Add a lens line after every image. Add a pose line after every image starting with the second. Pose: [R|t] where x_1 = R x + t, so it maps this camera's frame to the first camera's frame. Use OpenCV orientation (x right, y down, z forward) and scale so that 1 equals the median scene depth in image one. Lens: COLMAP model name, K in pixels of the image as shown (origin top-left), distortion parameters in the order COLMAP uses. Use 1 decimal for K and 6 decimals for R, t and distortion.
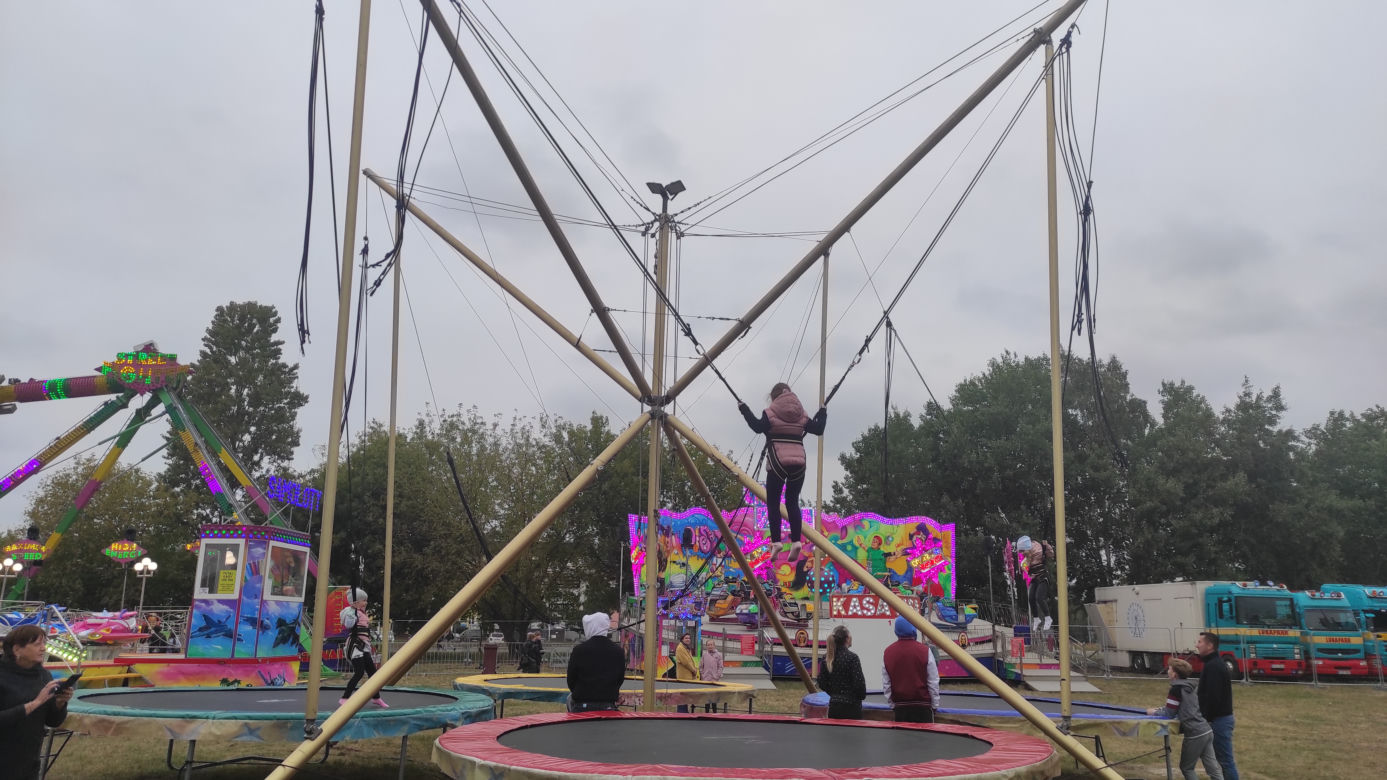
lens RADIAL K [[1086.5, 0, 714.7], [0, 1086.5, 387.4], [0, 0, 1]] dist [0.046086, -0.000726]
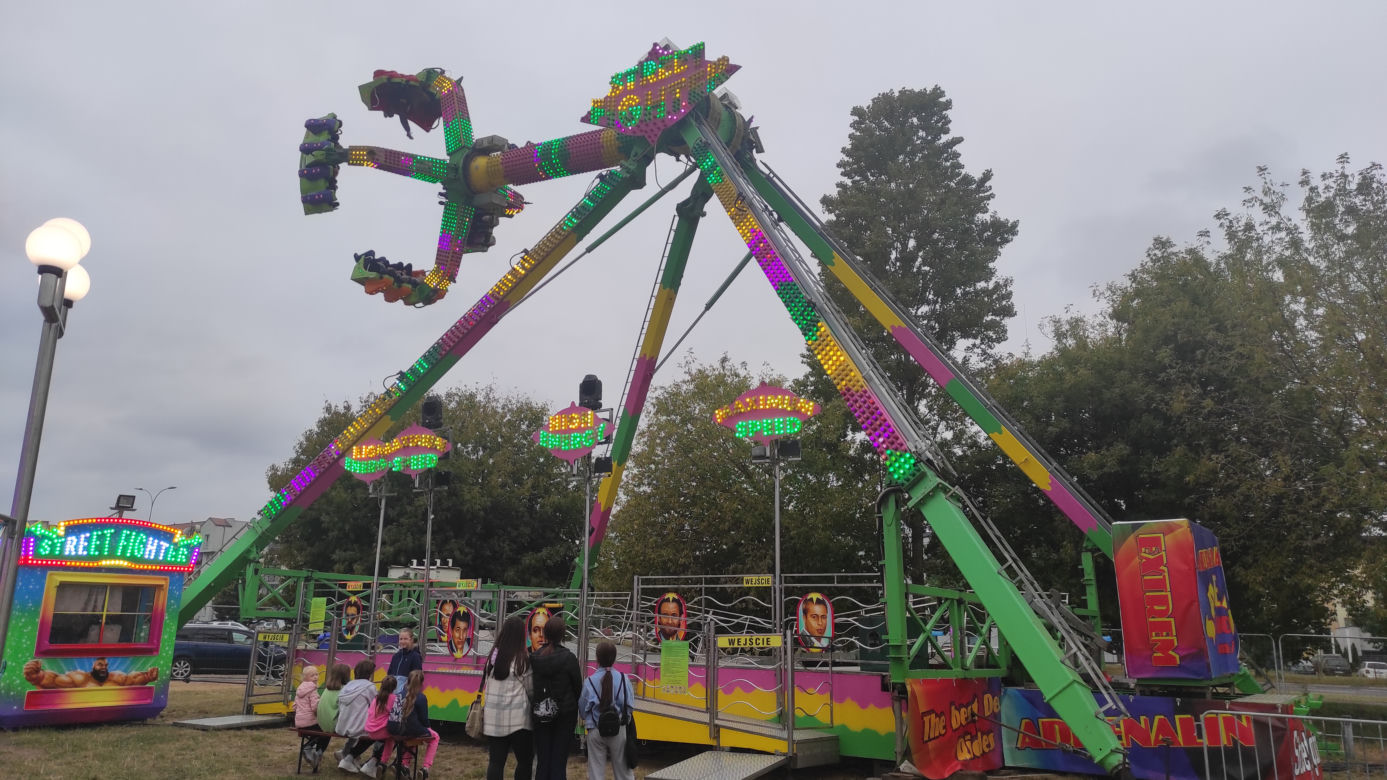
lens RADIAL K [[1015.7, 0, 693.5], [0, 1015.7, 390.0], [0, 0, 1]] dist [0.085983, -0.079688]
pose [[0.760728, -0.136401, -0.634577, -0.182465], [0.124426, 0.990184, -0.063677, 0.109370], [0.637033, -0.030517, 0.770232, 0.505552]]
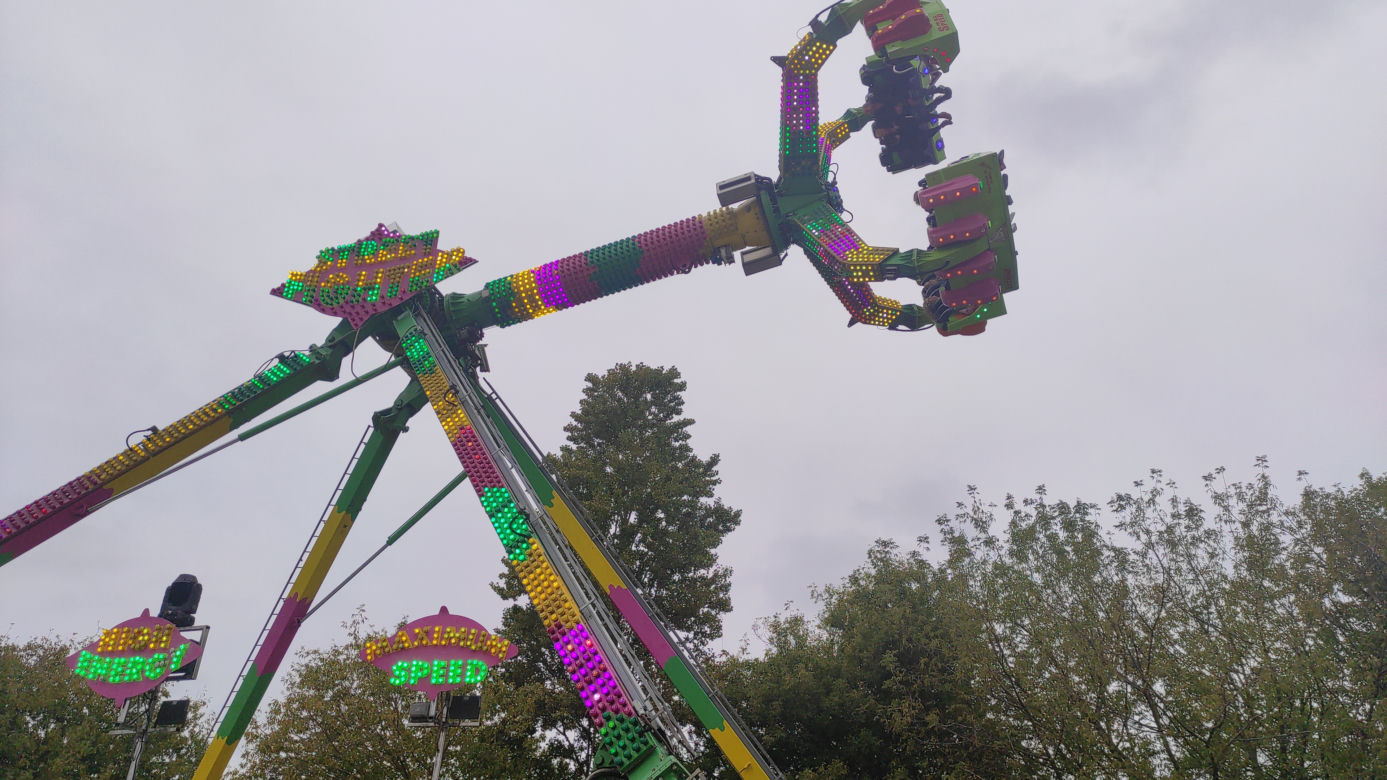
lens RADIAL K [[1015.7, 0, 693.5], [0, 1015.7, 390.0], [0, 0, 1]] dist [0.085983, -0.079688]
pose [[0.921779, -0.169255, -0.348821, -0.214977], [0.049002, 0.943326, -0.328231, 0.118642], [0.384607, 0.285464, 0.877832, 0.552862]]
